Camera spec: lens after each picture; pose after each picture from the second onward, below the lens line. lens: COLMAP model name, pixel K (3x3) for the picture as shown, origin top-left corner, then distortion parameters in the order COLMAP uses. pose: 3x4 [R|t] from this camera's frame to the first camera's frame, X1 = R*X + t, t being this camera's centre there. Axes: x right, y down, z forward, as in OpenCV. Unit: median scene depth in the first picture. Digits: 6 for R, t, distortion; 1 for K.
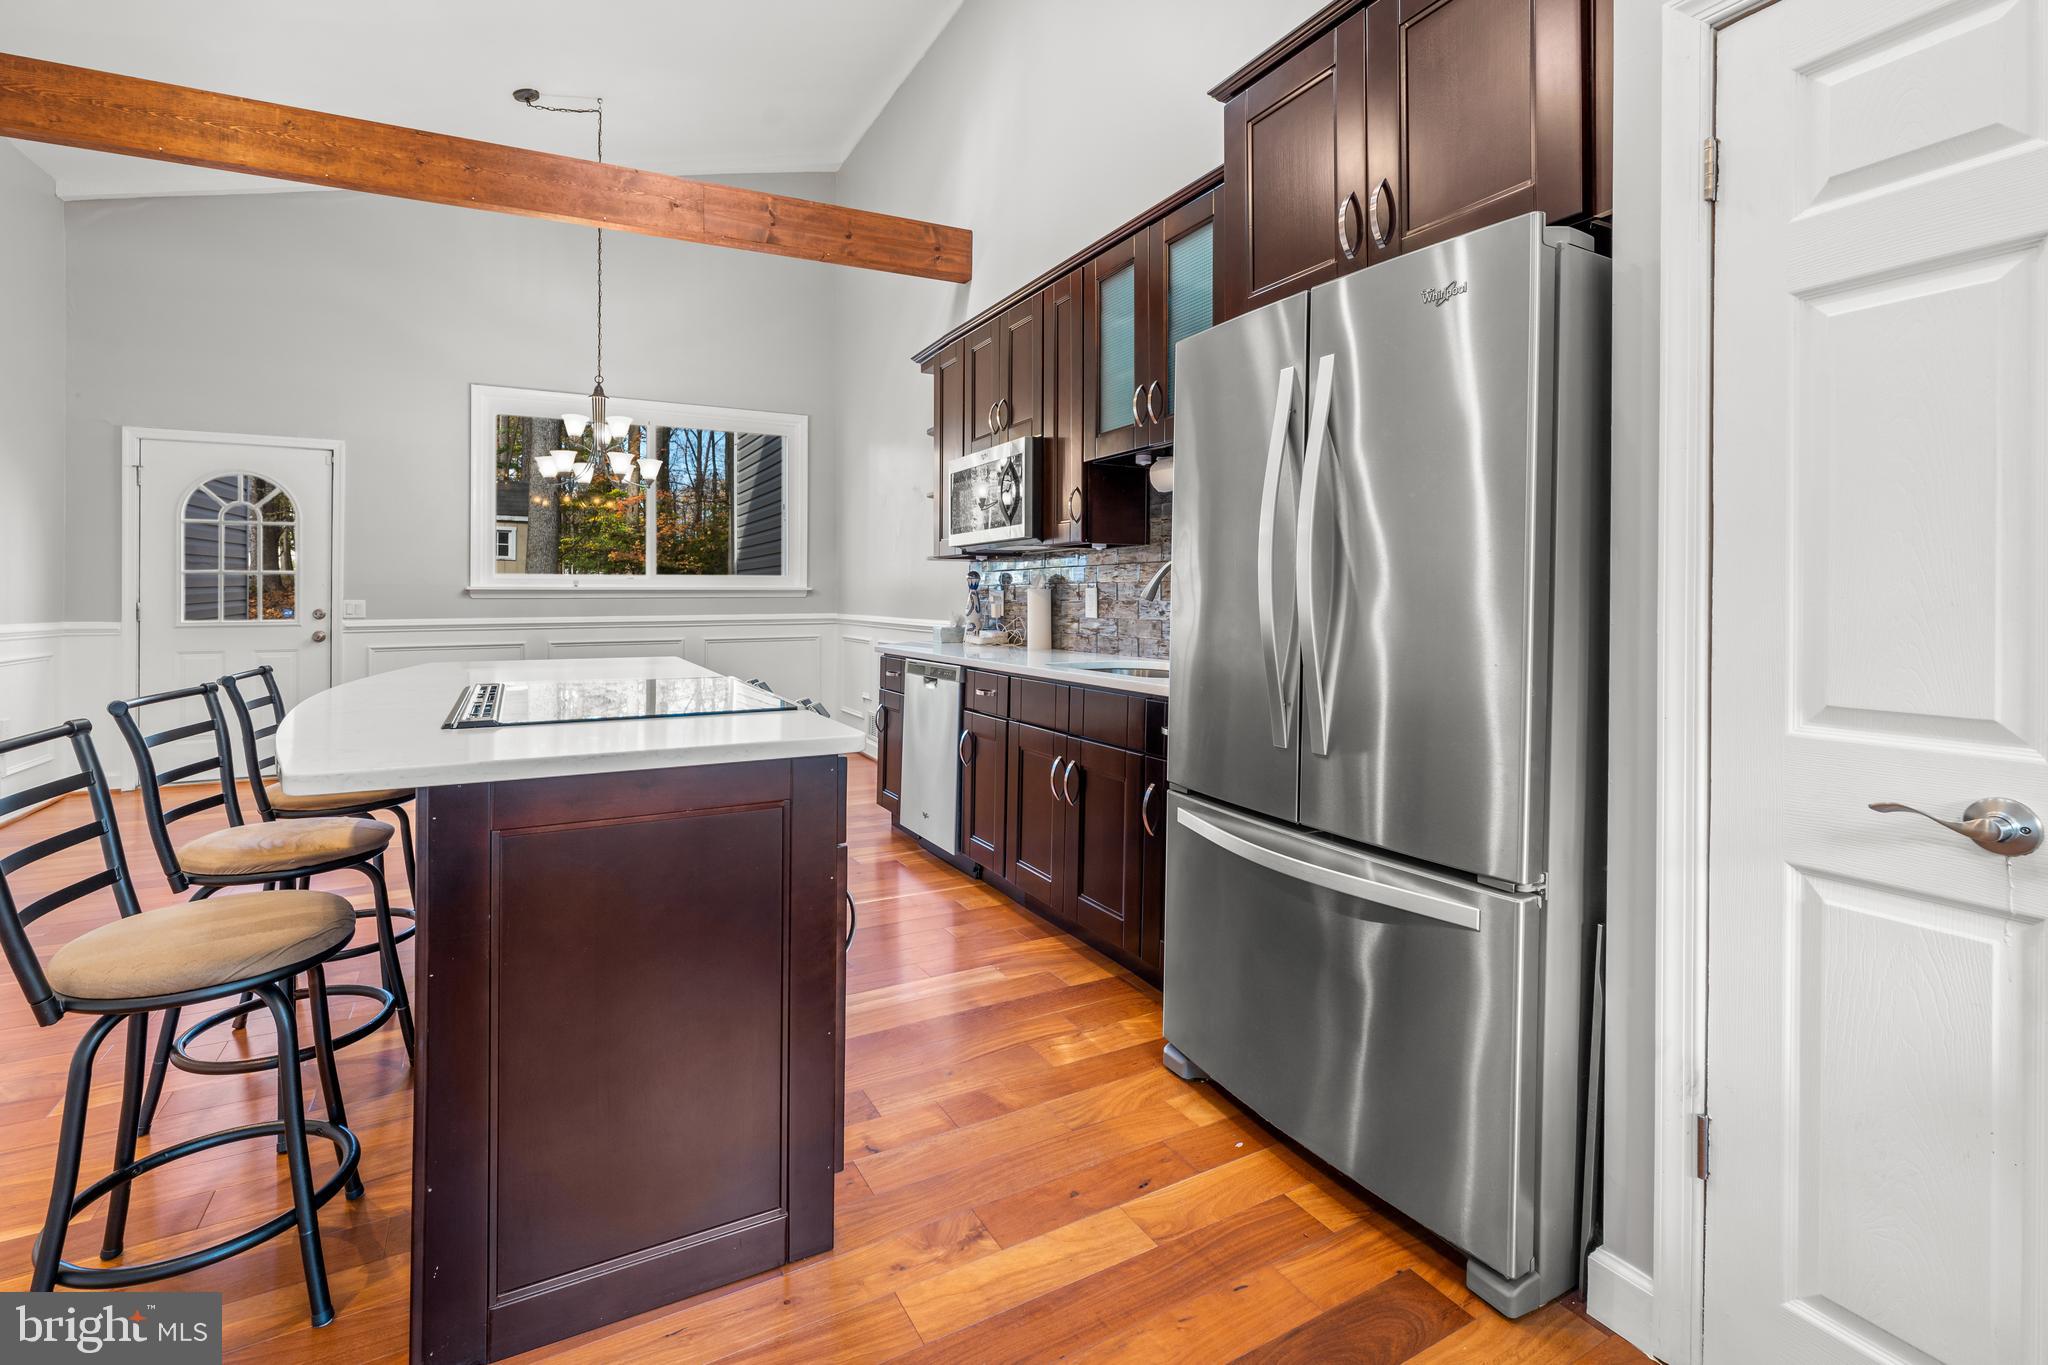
lens RADIAL K [[910.1, 0, 1016.0], [0, 910.1, 589.5], [0, 0, 1]] dist [-0.006976, 0.002726]
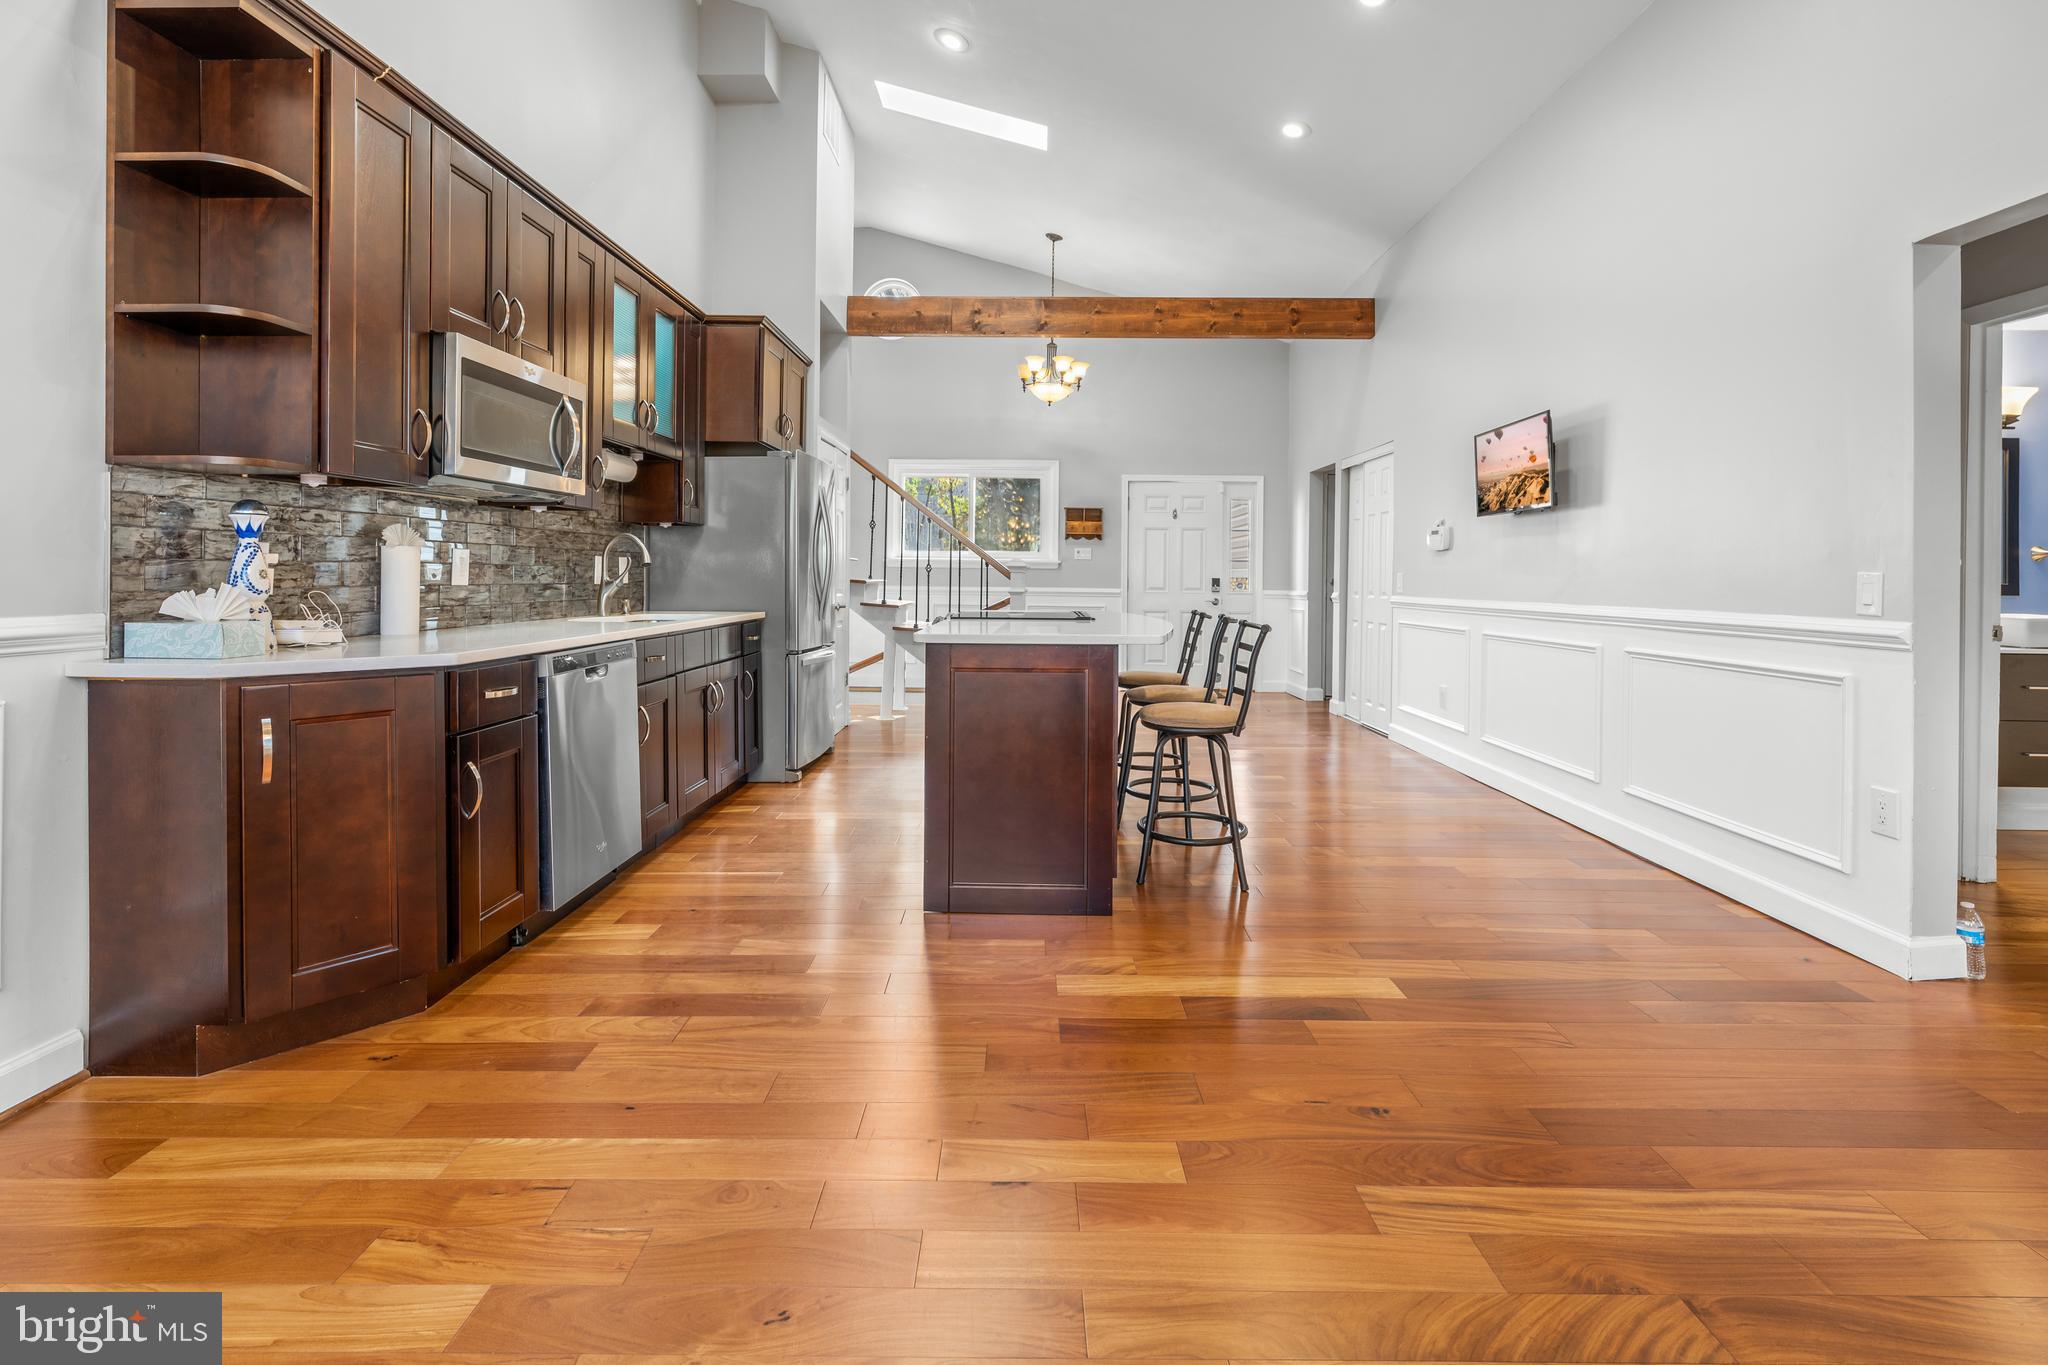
lens RADIAL K [[910.1, 0, 1013.6], [0, 910.1, 577.2], [0, 0, 1]] dist [-0.006976, 0.002726]
pose [[-0.864699, -0.008407, 0.502219, -0.721205], [-0.011811, 0.999924, -0.003597, 0.020095], [-0.502151, -0.009042, -0.864733, 1.382627]]
